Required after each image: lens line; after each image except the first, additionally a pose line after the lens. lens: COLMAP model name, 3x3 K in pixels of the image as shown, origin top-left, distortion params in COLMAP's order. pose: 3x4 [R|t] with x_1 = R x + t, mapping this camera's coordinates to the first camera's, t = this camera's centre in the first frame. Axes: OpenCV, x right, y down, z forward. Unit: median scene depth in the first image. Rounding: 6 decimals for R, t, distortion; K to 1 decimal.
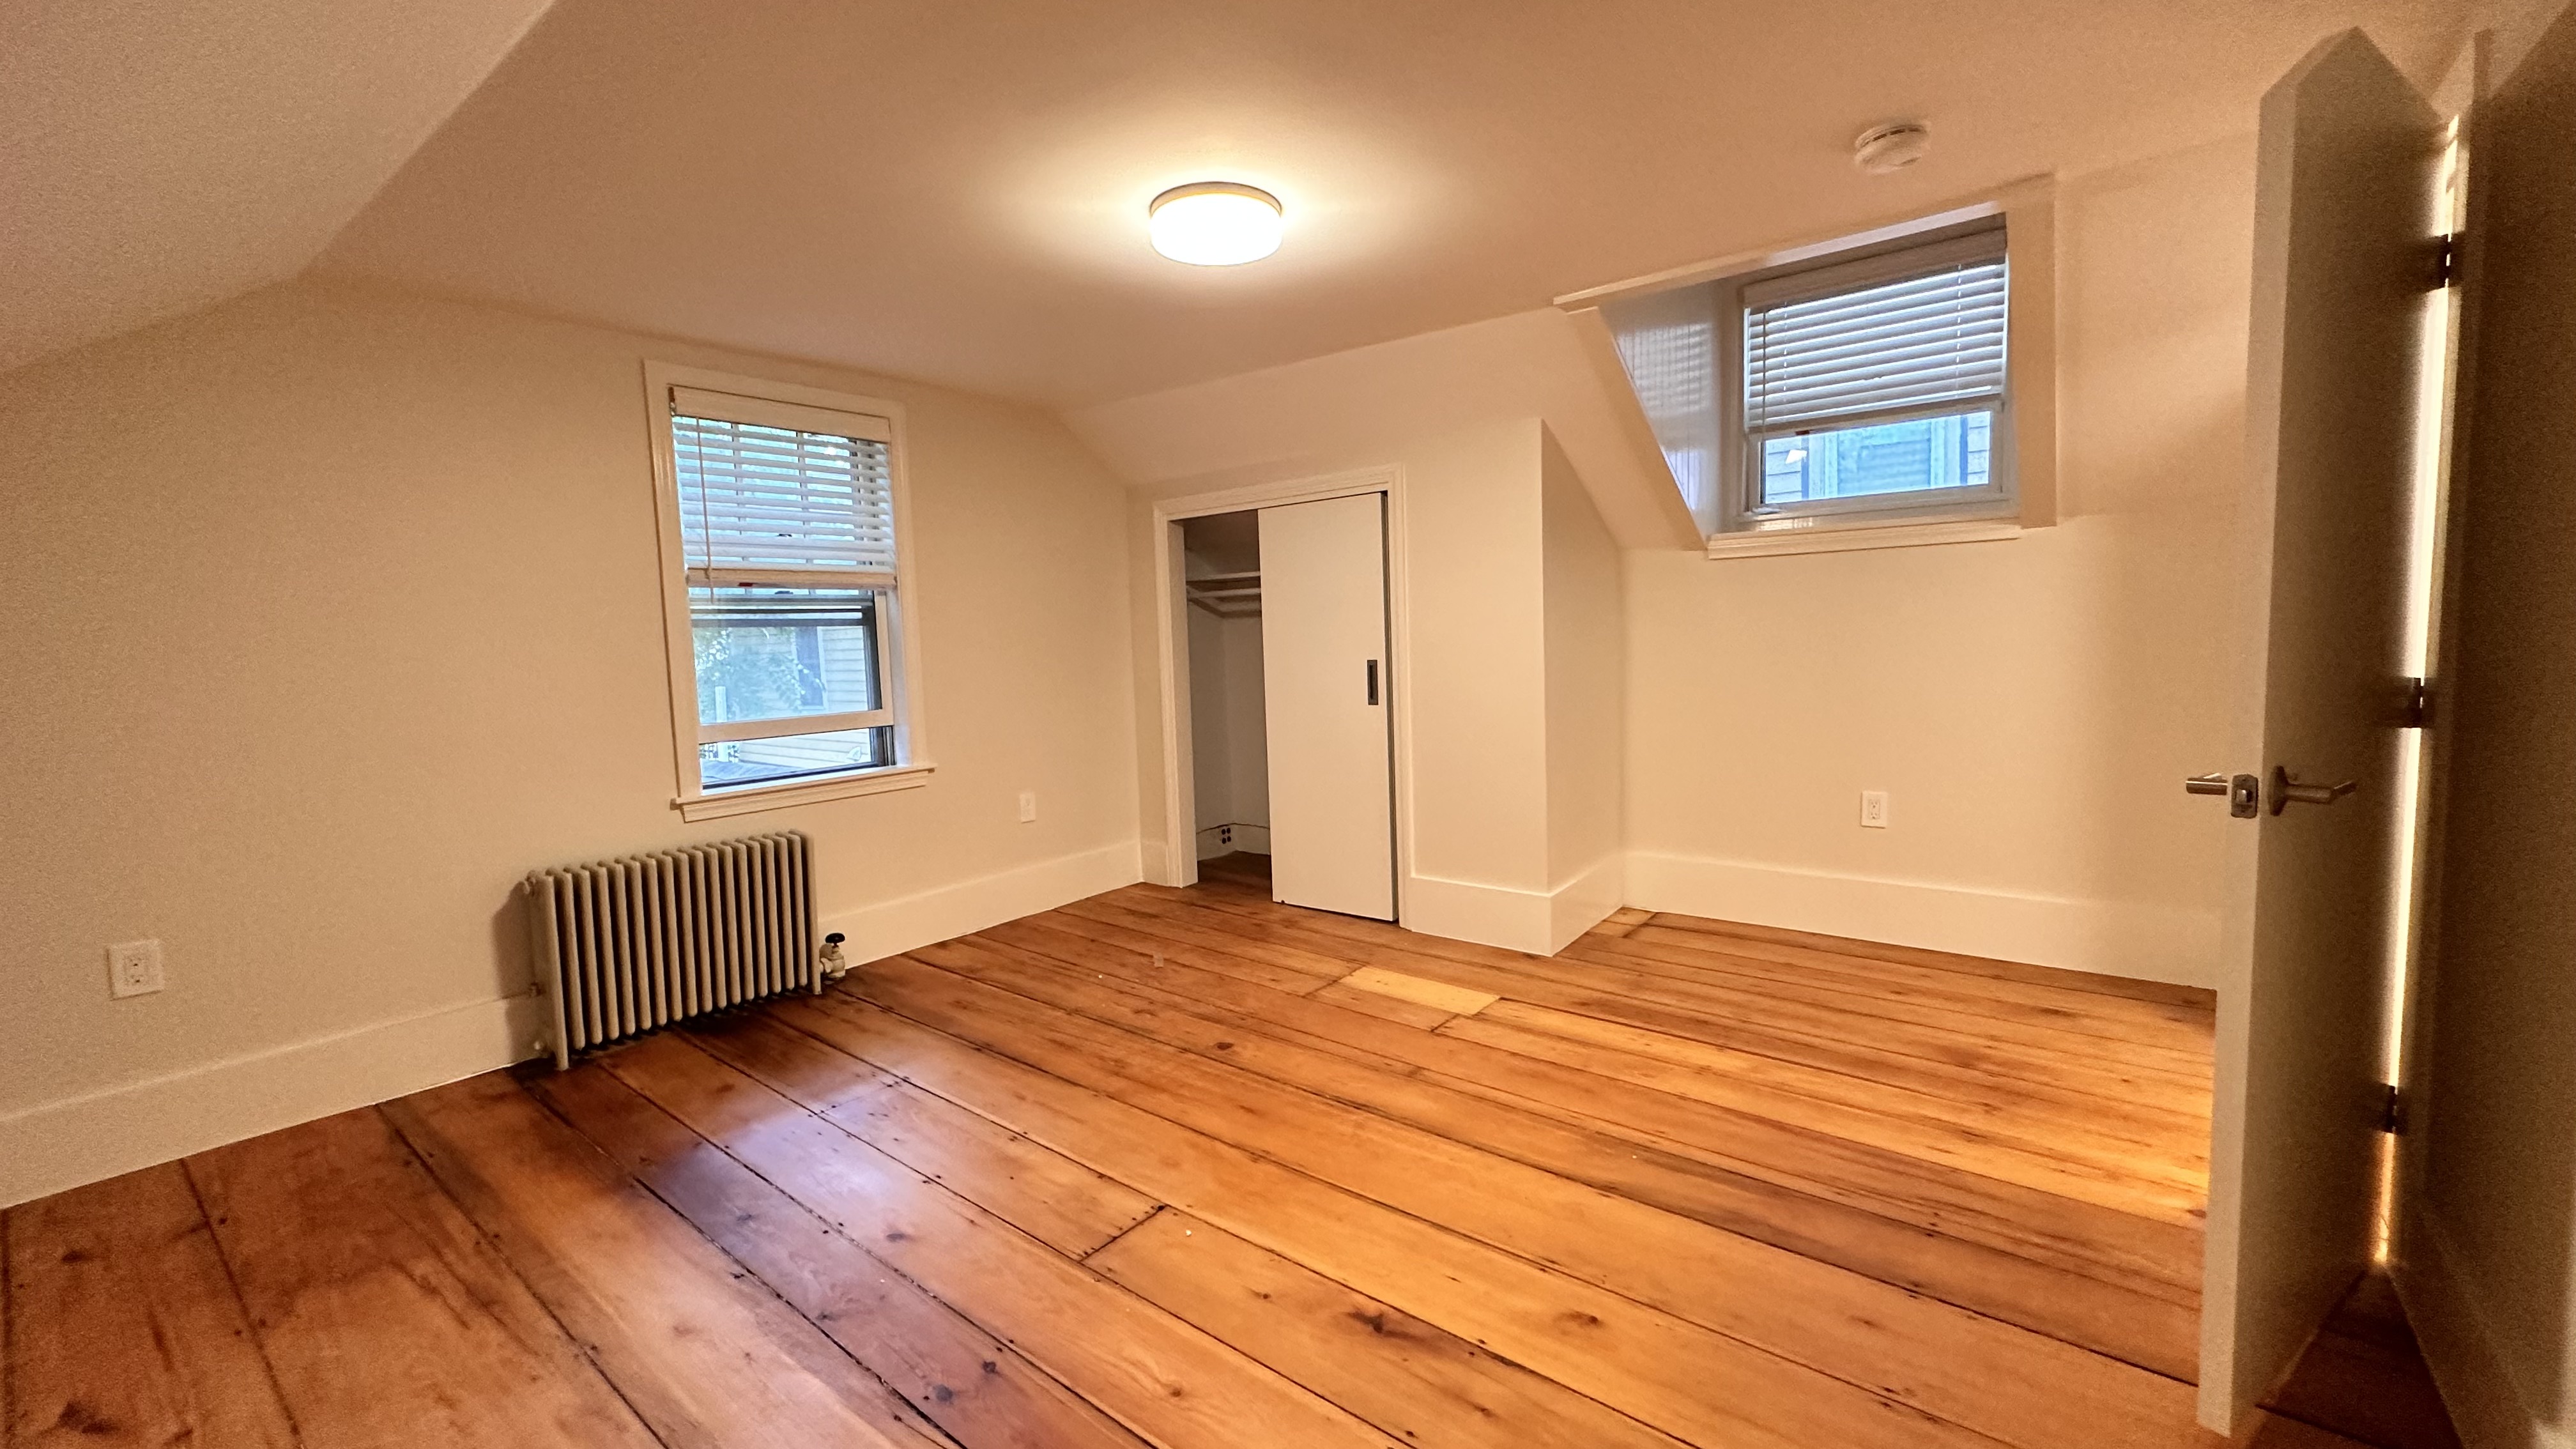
lens RADIAL K [[1028.8, 0, 1290.5], [0, 1028.8, 704.6], [0, 0, 1]] dist [-0.002904, 0.000874]
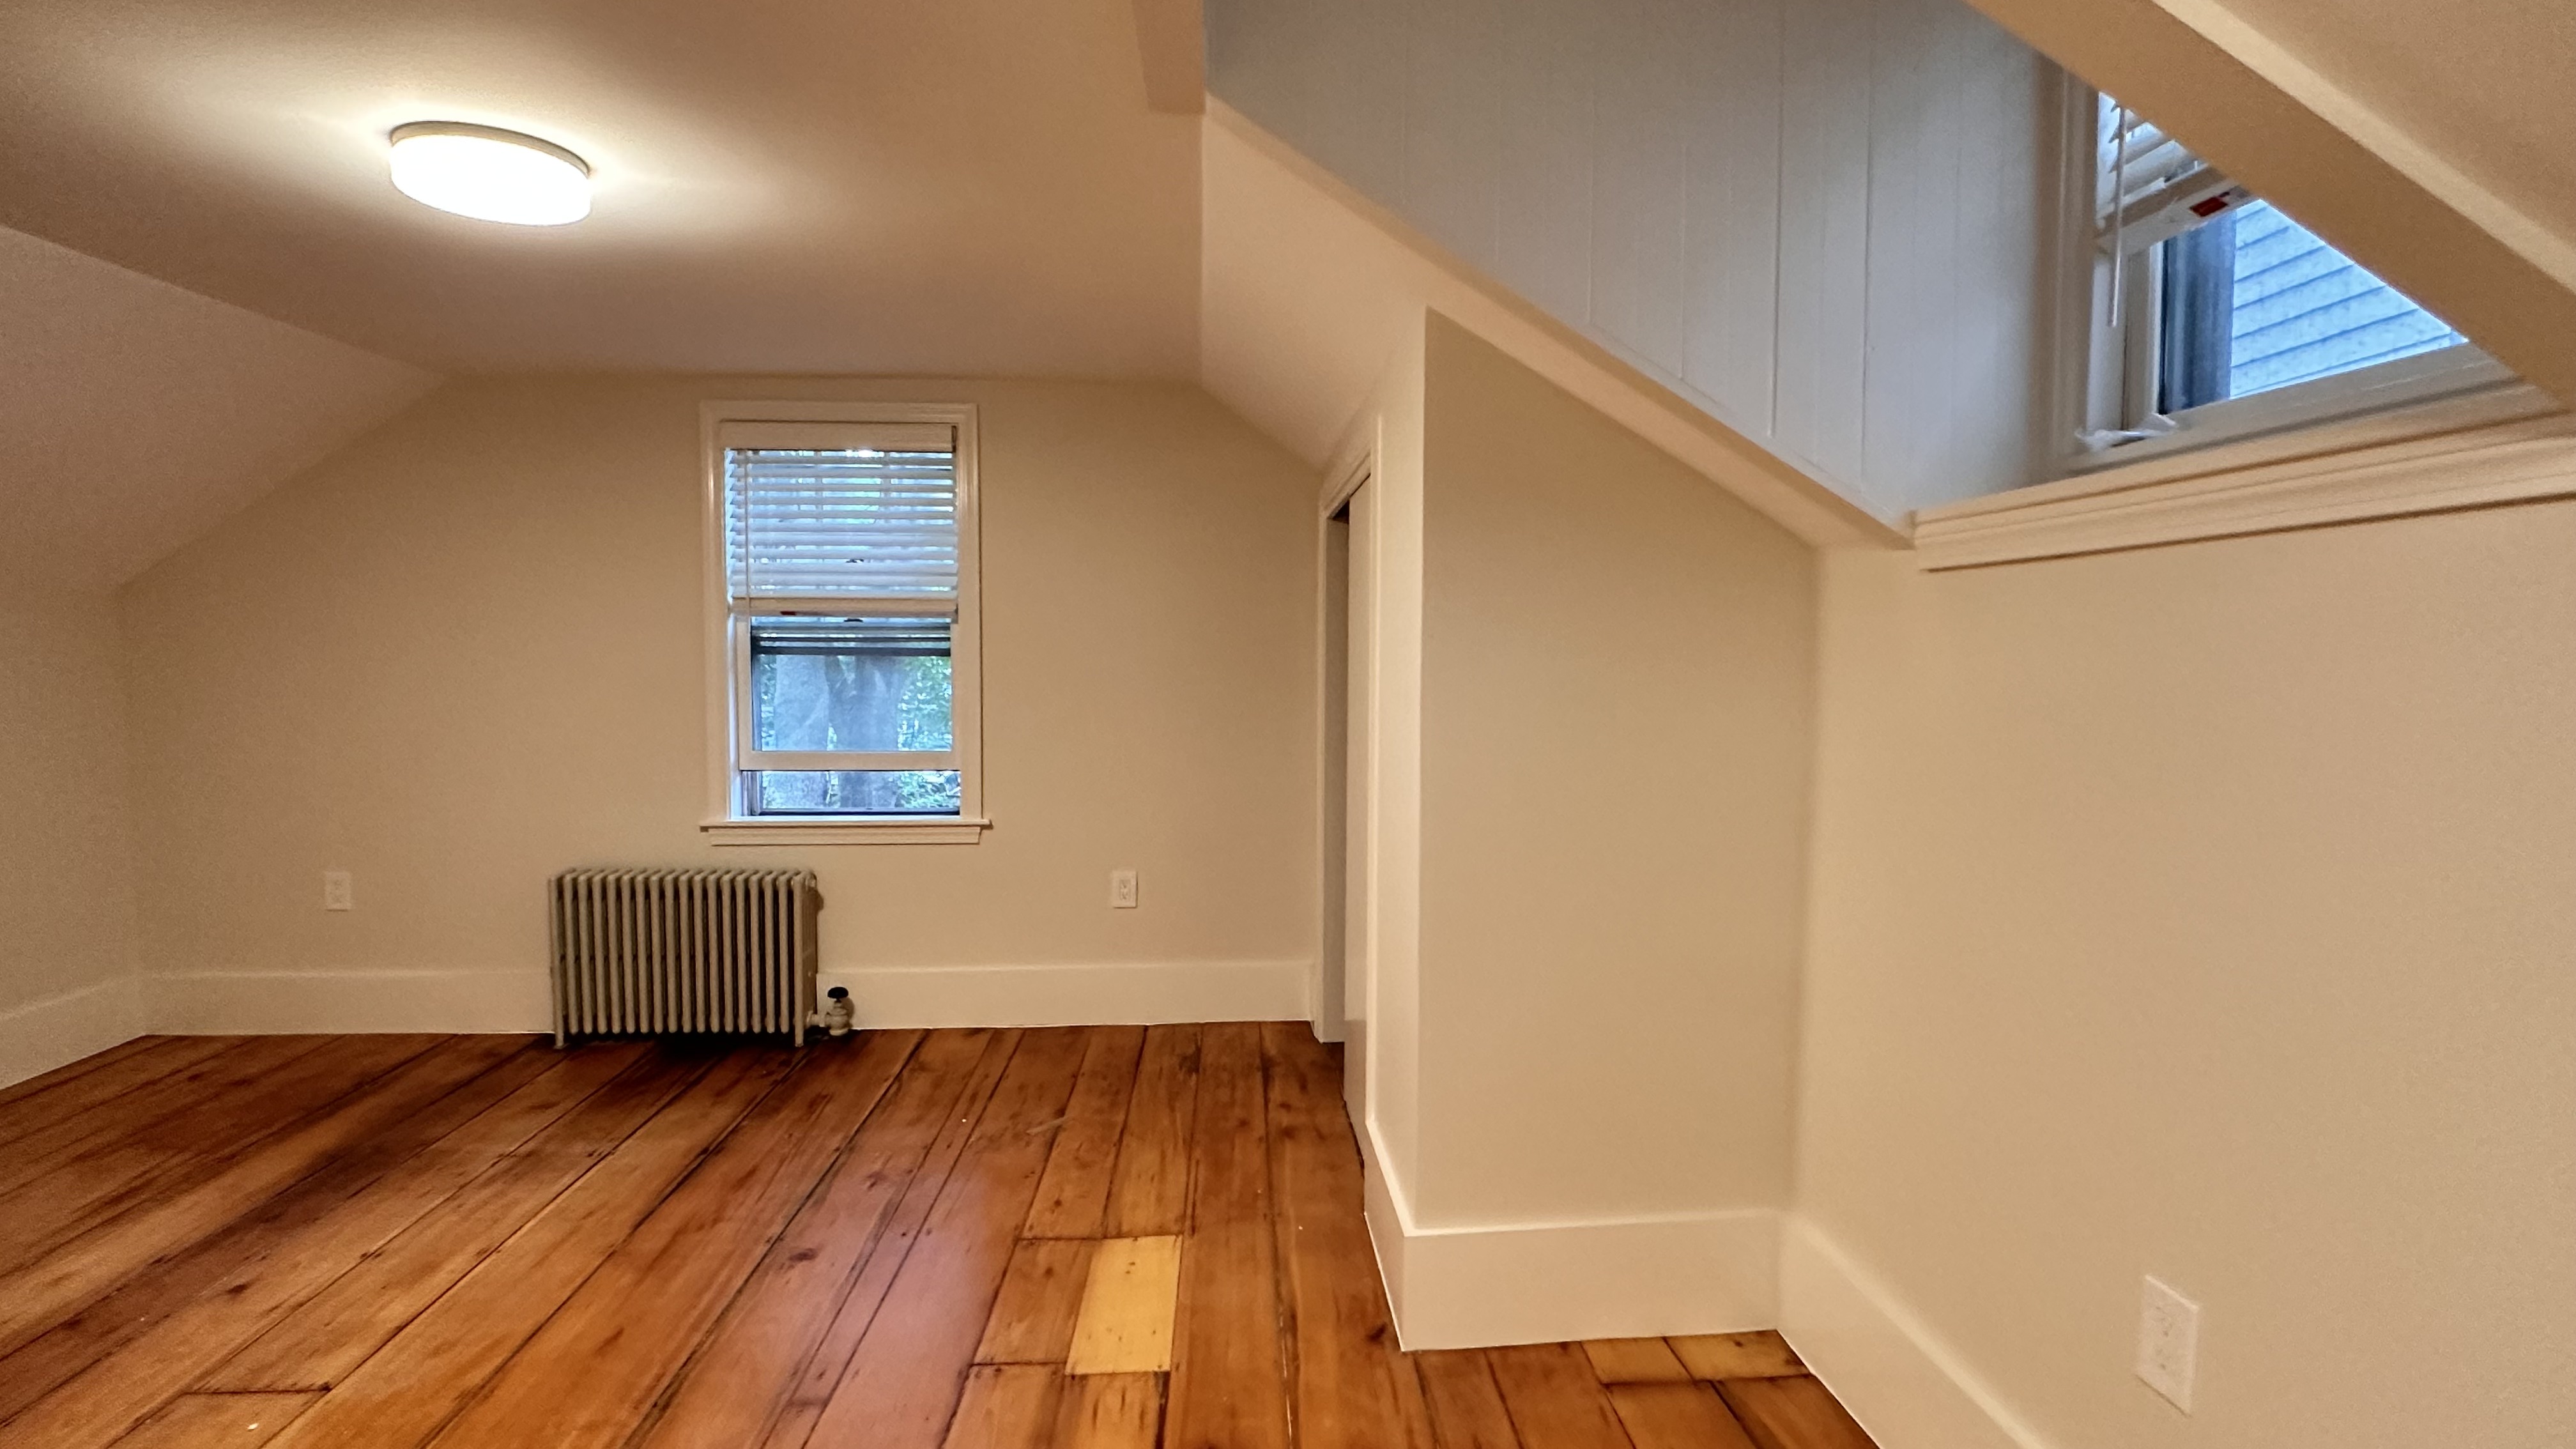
lens RADIAL K [[1274.0, 0, 1284.0], [0, 1274.0, 729.9], [0, 0, 1]] dist [-0.001619, -0.000076]
pose [[0.663239, 0.077857, -0.744347, 0.691775], [-0.078225, 0.996338, 0.034513, -0.084998], [0.744308, 0.035336, 0.666901, 0.543659]]
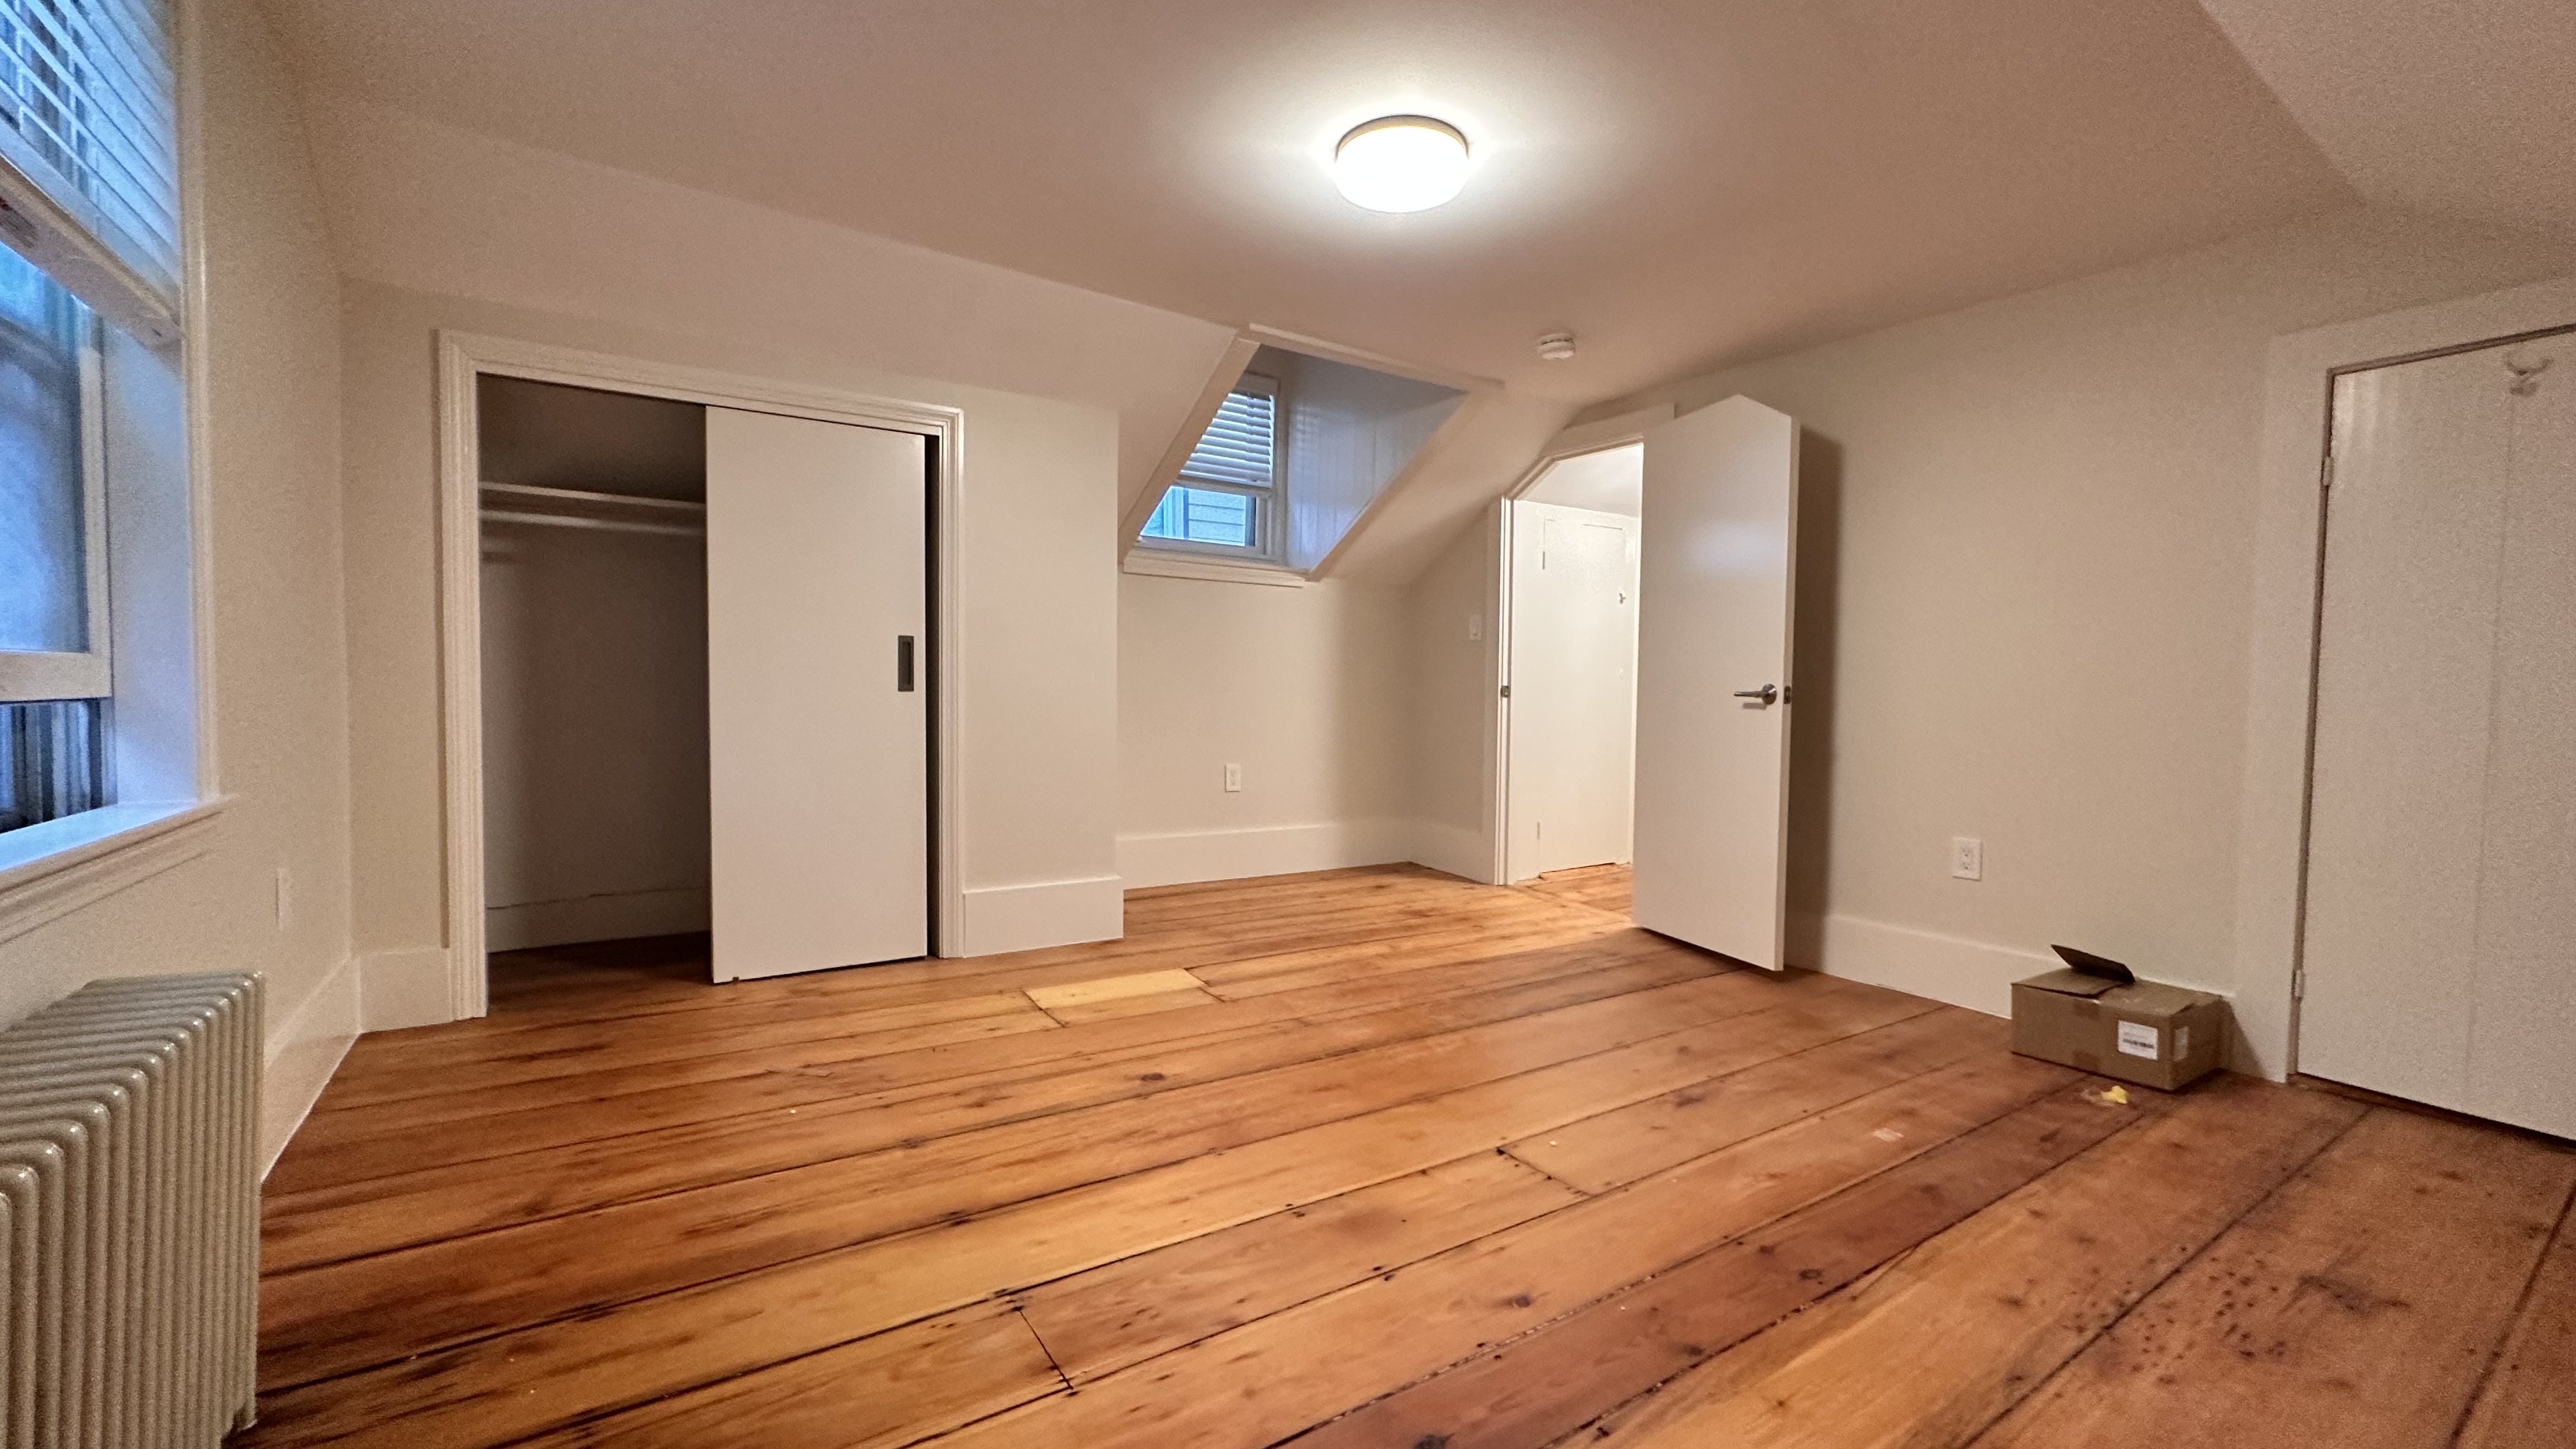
lens RADIAL K [[1028.8, 0, 1281.0], [0, 1028.8, 706.6], [0, 0, 1]] dist [-0.002904, 0.000874]
pose [[0.315107, 0.019679, 0.948852, -0.694736], [0.038878, 0.998678, -0.033623, 0.059588], [-0.948260, 0.047484, 0.313925, 0.542872]]
